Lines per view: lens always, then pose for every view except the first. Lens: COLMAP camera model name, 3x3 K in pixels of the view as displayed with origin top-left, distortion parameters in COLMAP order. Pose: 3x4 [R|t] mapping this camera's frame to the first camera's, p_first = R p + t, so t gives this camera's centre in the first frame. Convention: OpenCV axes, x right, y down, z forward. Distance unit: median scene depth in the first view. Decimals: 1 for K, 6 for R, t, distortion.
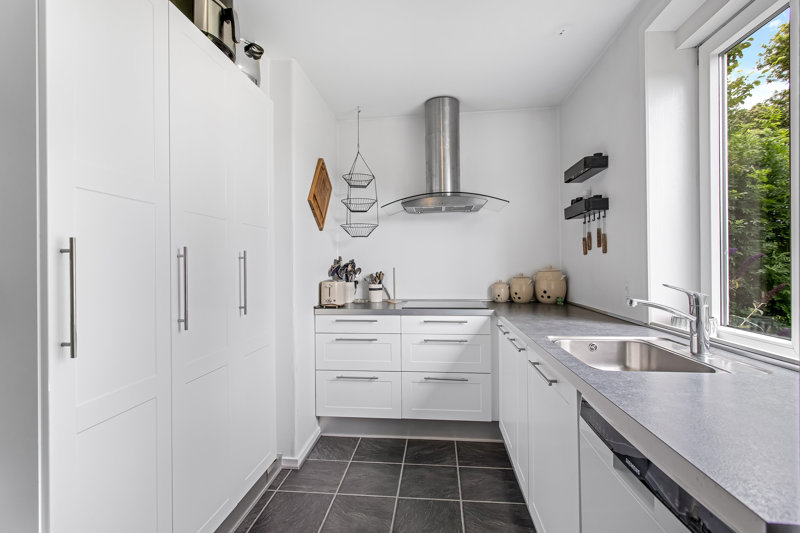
lens RADIAL K [[383.2, 0, 396.3], [0, 383.2, 264.2], [0, 0, 1]] dist [0.010848, 0.003182]
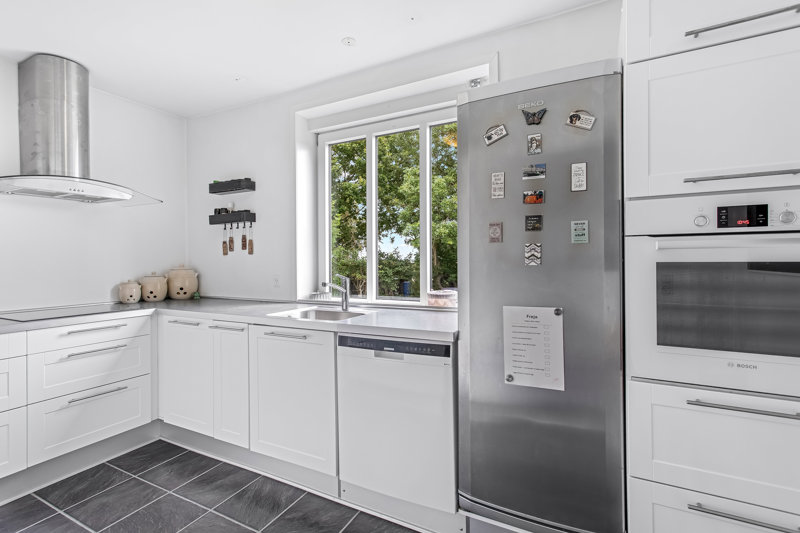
lens RADIAL K [[383.2, 0, 400.6], [0, 383.2, 262.3], [0, 0, 1]] dist [0.010848, 0.003182]
pose [[0.356034, 0.000967, 0.934473, -0.446648], [0.002697, 0.999994, -0.002063, 0.002242], [-0.934469, 0.003255, 0.356029, 0.042385]]
